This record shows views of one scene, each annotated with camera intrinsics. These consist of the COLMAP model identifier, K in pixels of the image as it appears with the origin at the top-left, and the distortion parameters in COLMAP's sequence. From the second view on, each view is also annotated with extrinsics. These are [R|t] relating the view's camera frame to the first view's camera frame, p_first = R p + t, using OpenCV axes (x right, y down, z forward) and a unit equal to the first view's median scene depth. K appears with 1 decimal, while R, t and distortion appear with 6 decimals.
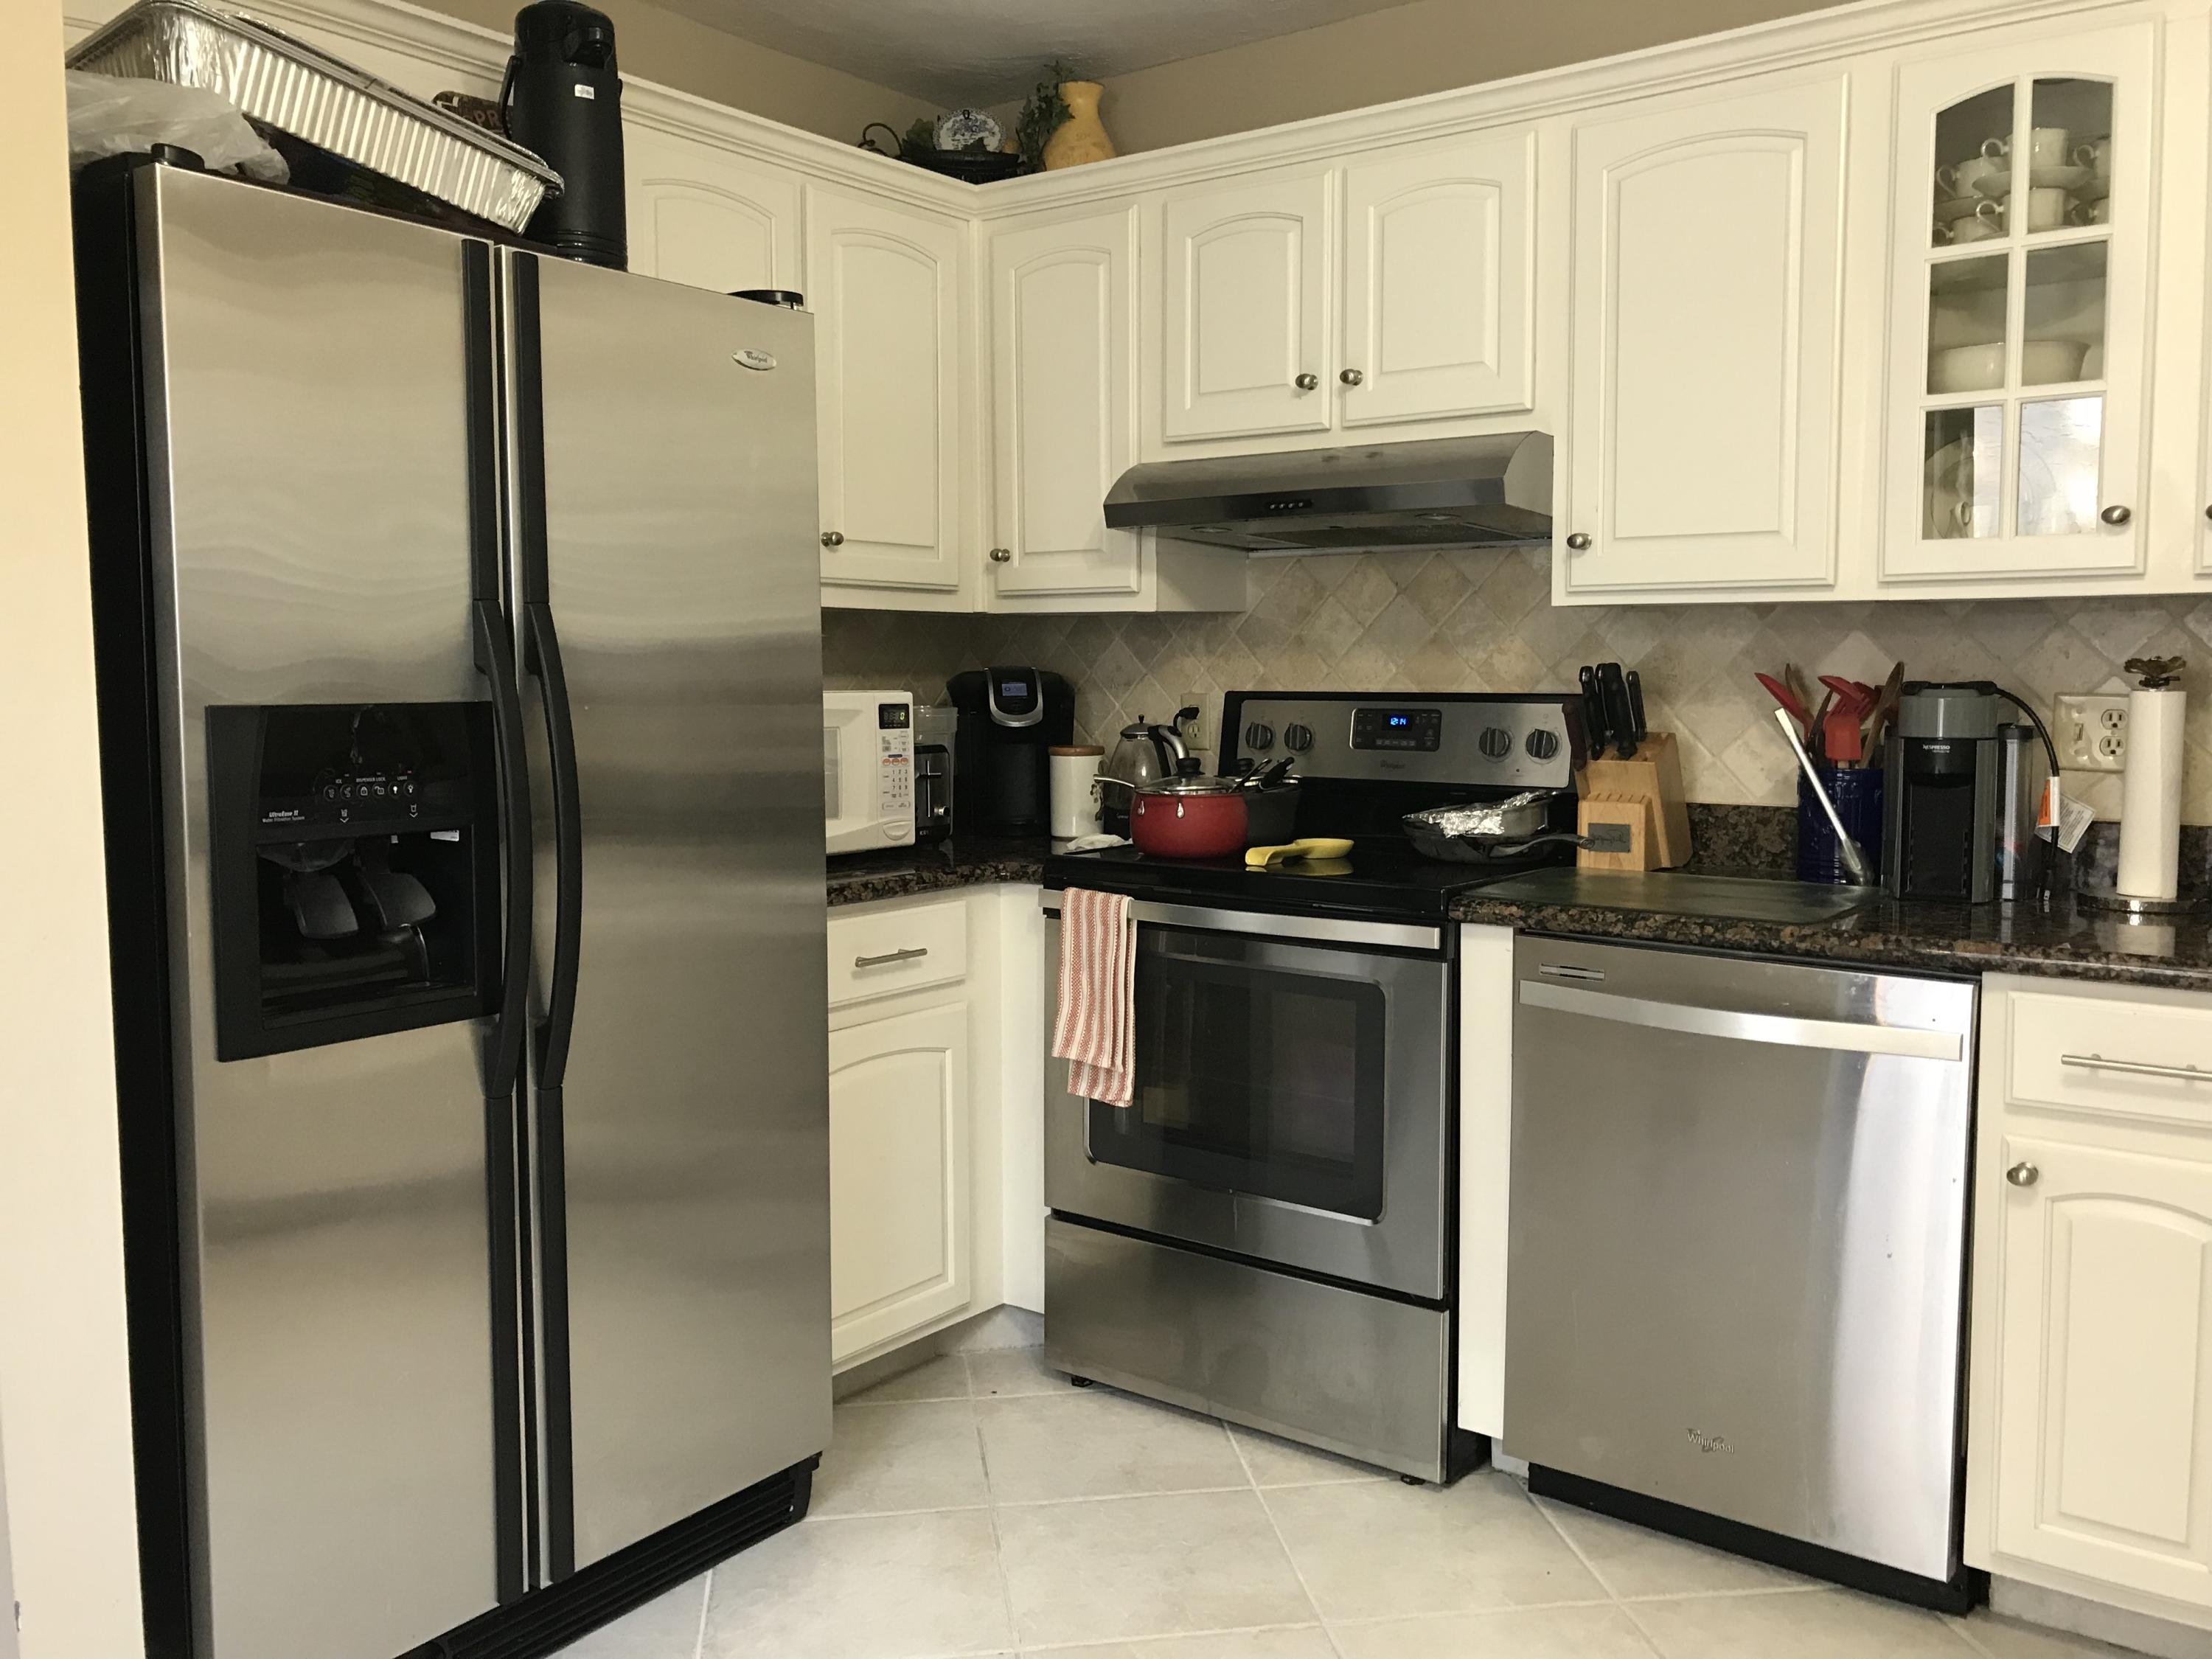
lens RADIAL K [[1786.3, 0, 1106.0], [0, 1786.3, 829.5], [0, 0, 1]] dist [0.058029, -0.154001]
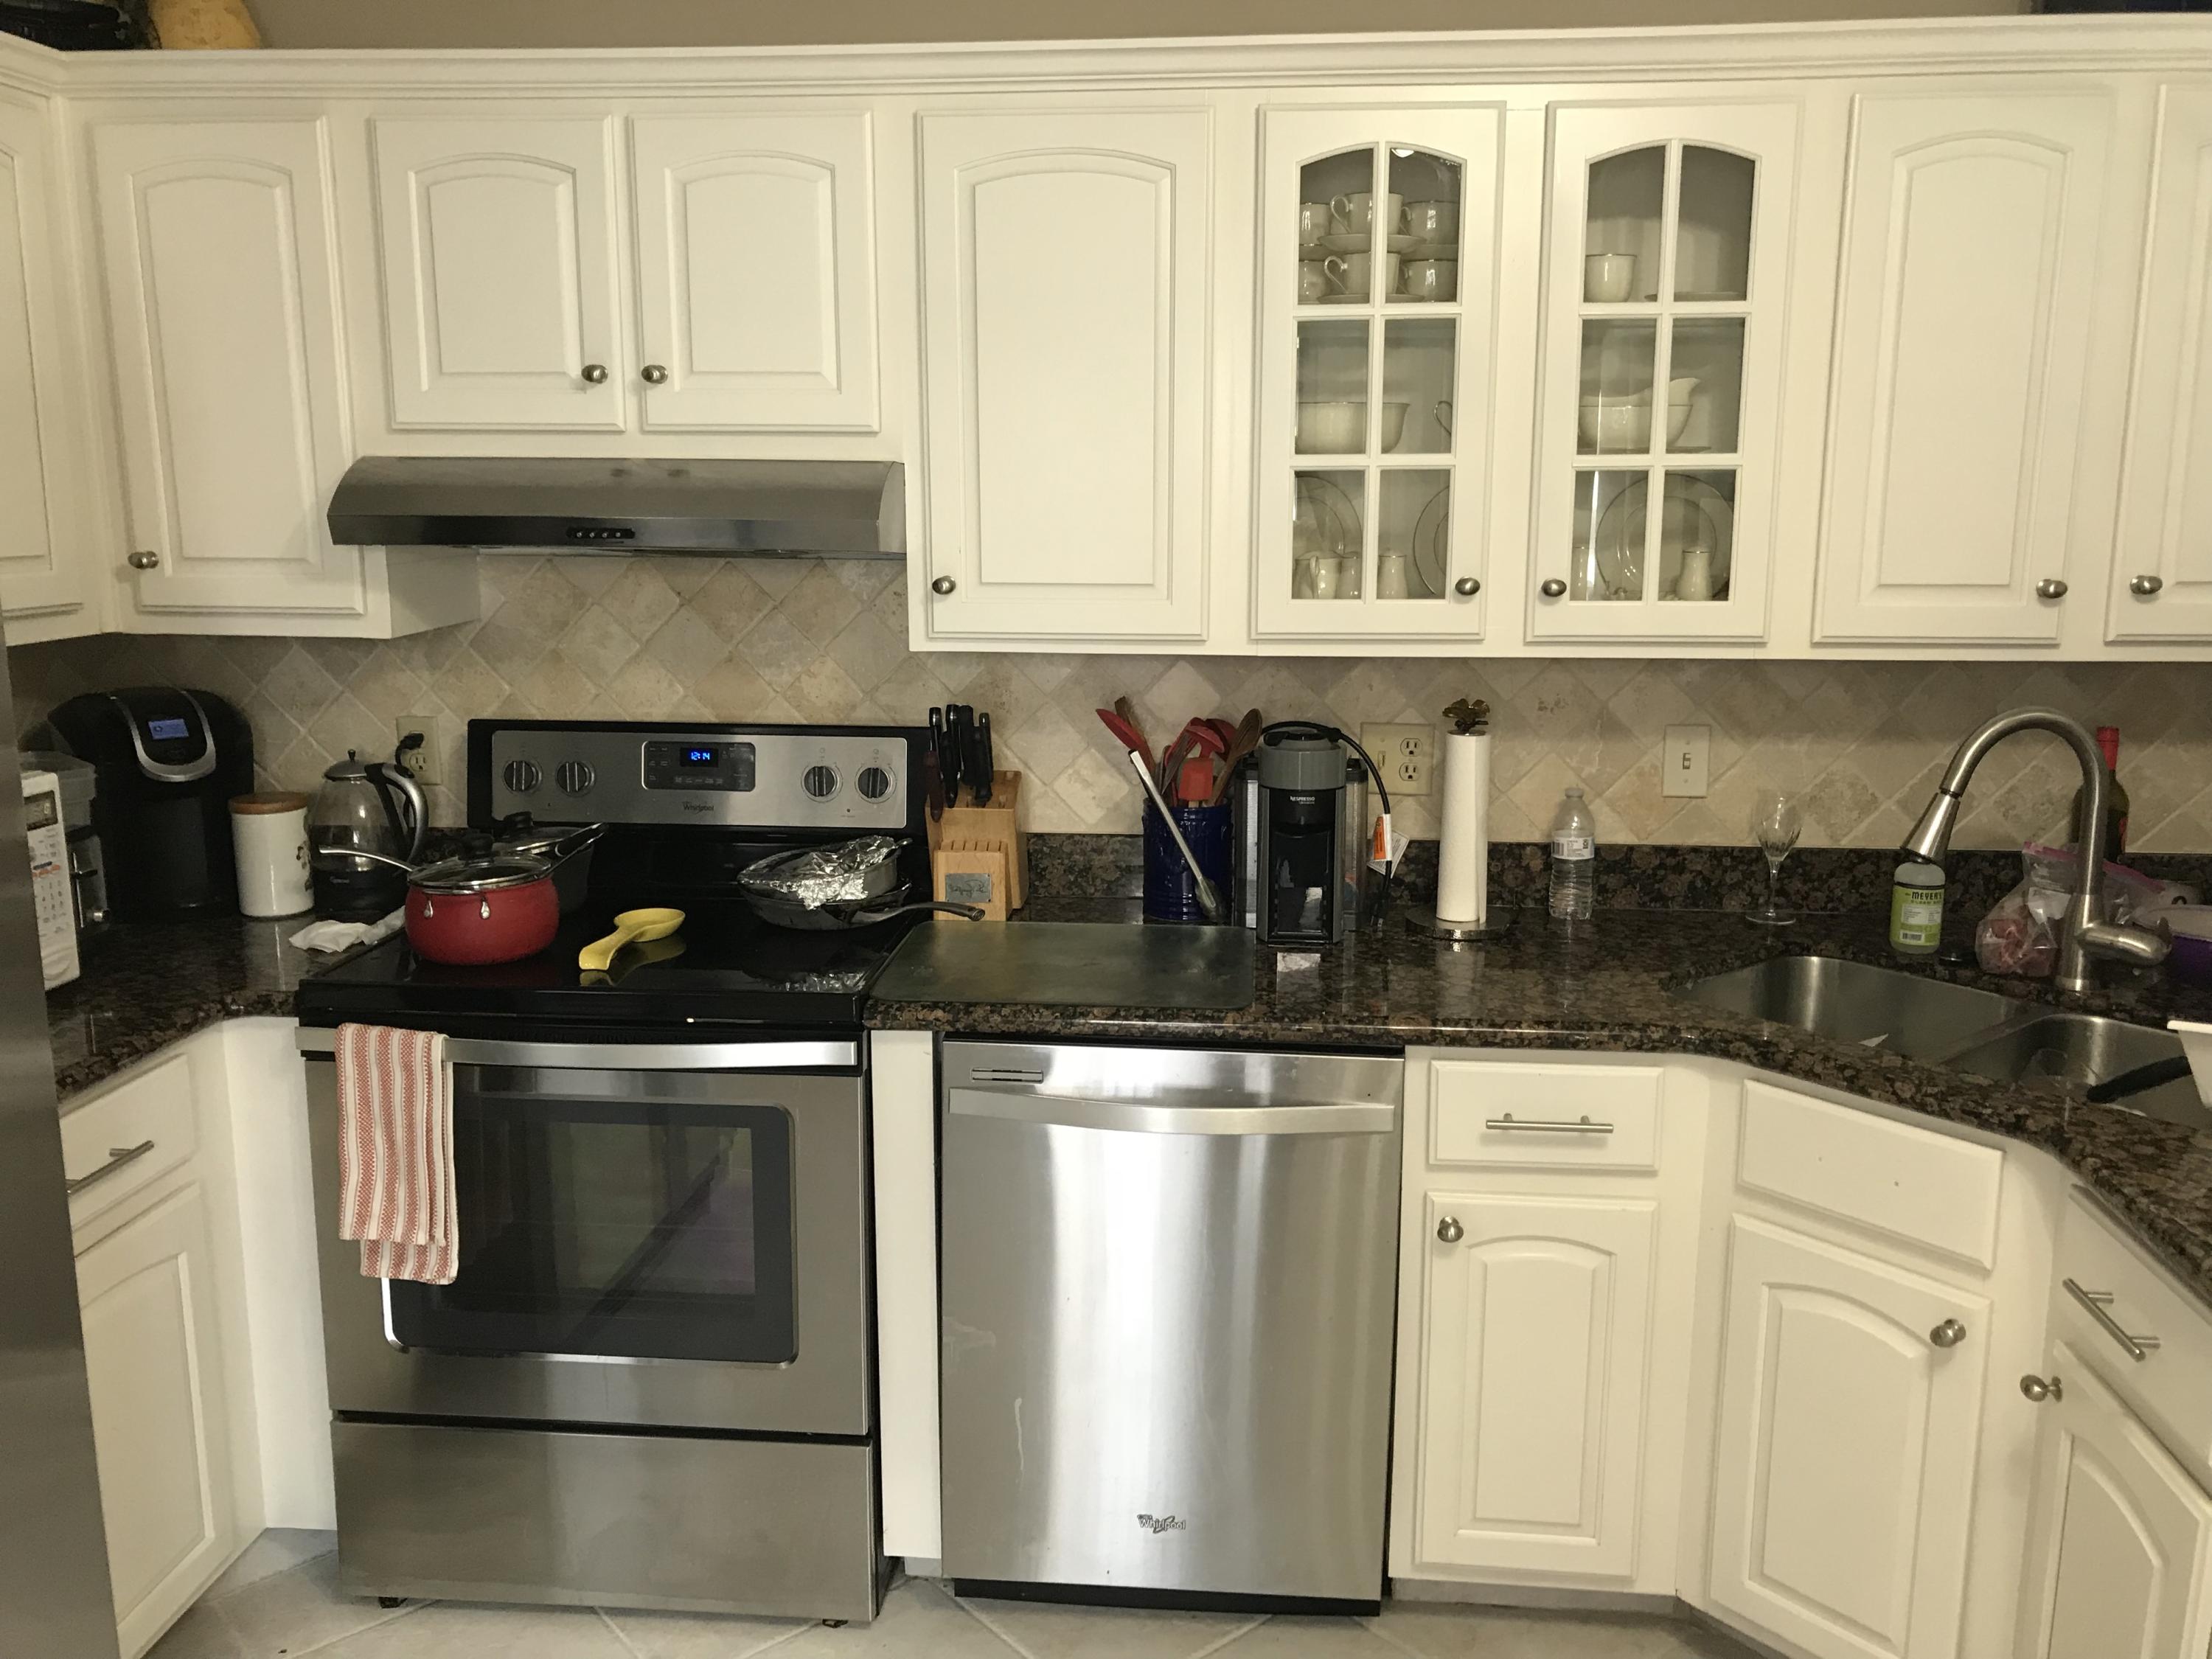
lens RADIAL K [[1797.2, 0, 1110.6], [0, 1797.2, 799.0], [0, 0, 1]] dist [0.089991, -0.163769]
pose [[0.845319, -0.089400, 0.526729, -0.146861], [0.043558, 0.994151, 0.098829, -0.128975], [-0.532484, -0.060598, 0.844268, 0.157349]]
